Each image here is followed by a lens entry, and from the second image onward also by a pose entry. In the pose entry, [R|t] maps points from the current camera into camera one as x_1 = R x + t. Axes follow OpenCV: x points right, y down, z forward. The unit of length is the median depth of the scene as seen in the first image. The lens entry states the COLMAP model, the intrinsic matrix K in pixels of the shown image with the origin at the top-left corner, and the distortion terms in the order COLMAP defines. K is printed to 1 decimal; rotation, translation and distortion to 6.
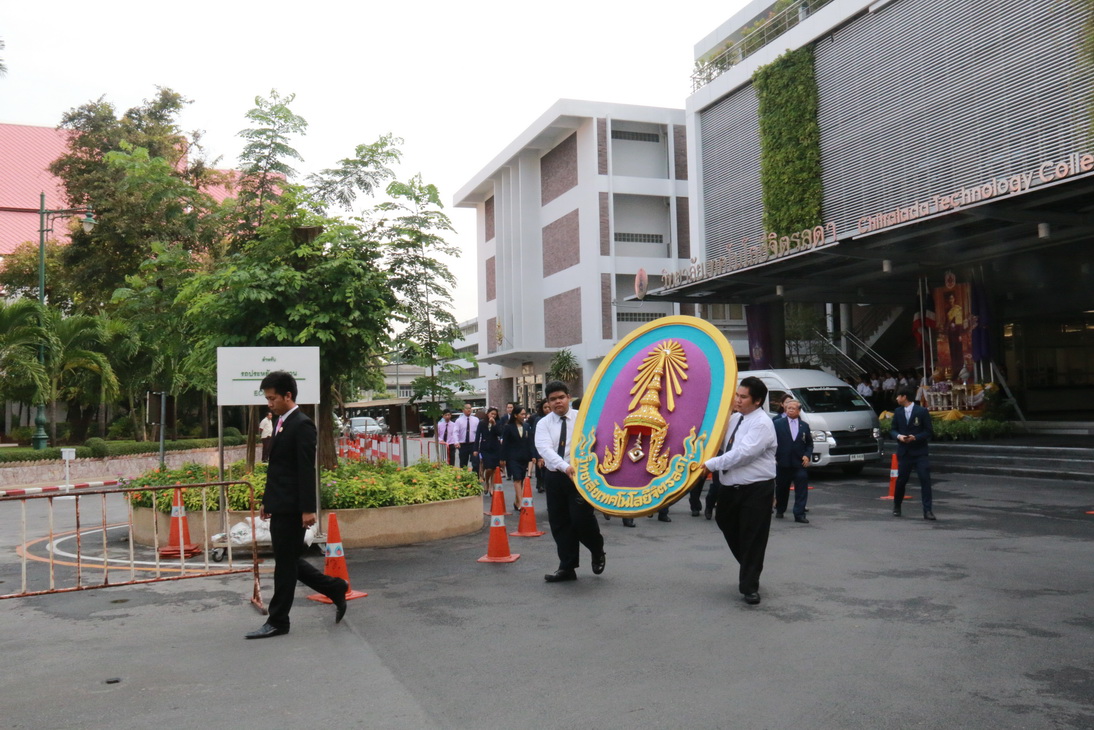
lens RADIAL K [[991.1, 0, 548.6], [0, 991.1, 341.4], [0, 0, 1]] dist [-0.156941, 0.176620]
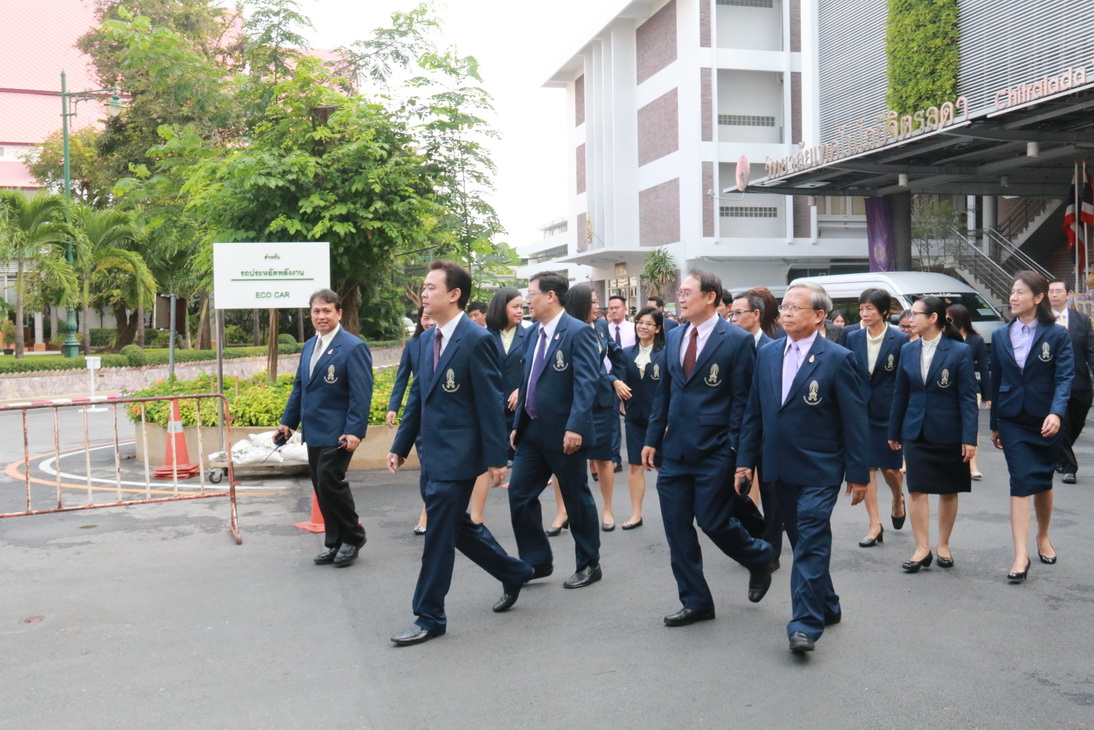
lens RADIAL K [[1101.5, 0, 552.9], [0, 1101.5, 340.3], [0, 0, 1]] dist [-0.118507, 0.297346]
pose [[0.995294, 0.009854, -0.096397, 0.021748], [-0.001075, 0.995877, 0.090702, 0.001240], [0.096893, -0.090172, 0.991202, 0.013896]]
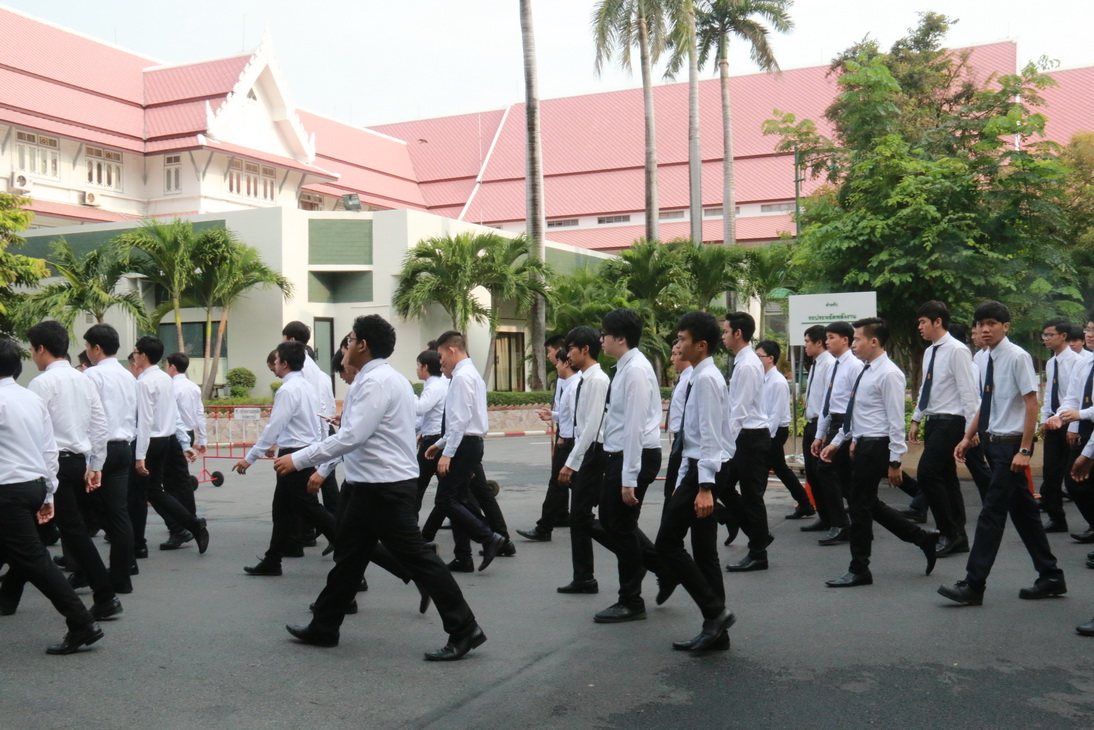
lens RADIAL K [[1101.5, 0, 552.9], [0, 1101.5, 340.3], [0, 0, 1]] dist [-0.118507, 0.297346]
pose [[0.681836, -0.003450, -0.731497, 0.146780], [0.052373, 0.997653, 0.044113, -0.004632], [0.729628, -0.068388, 0.680416, -0.033881]]
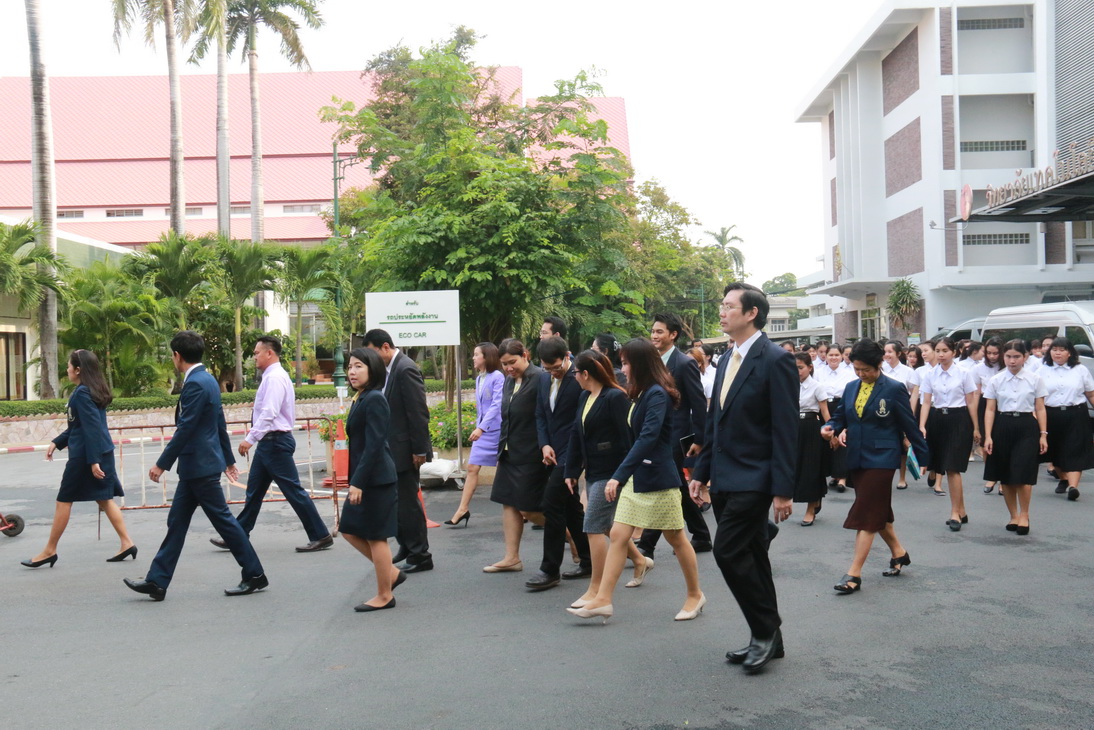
lens RADIAL K [[1077.0, 0, 551.0], [0, 1077.0, 354.5], [0, 0, 1]] dist [-0.122553, 0.259780]
pose [[0.930323, 0.002299, -0.366734, 0.097205], [0.026199, 0.997009, 0.072709, -0.002388], [0.365804, -0.077251, 0.927480, -0.007448]]
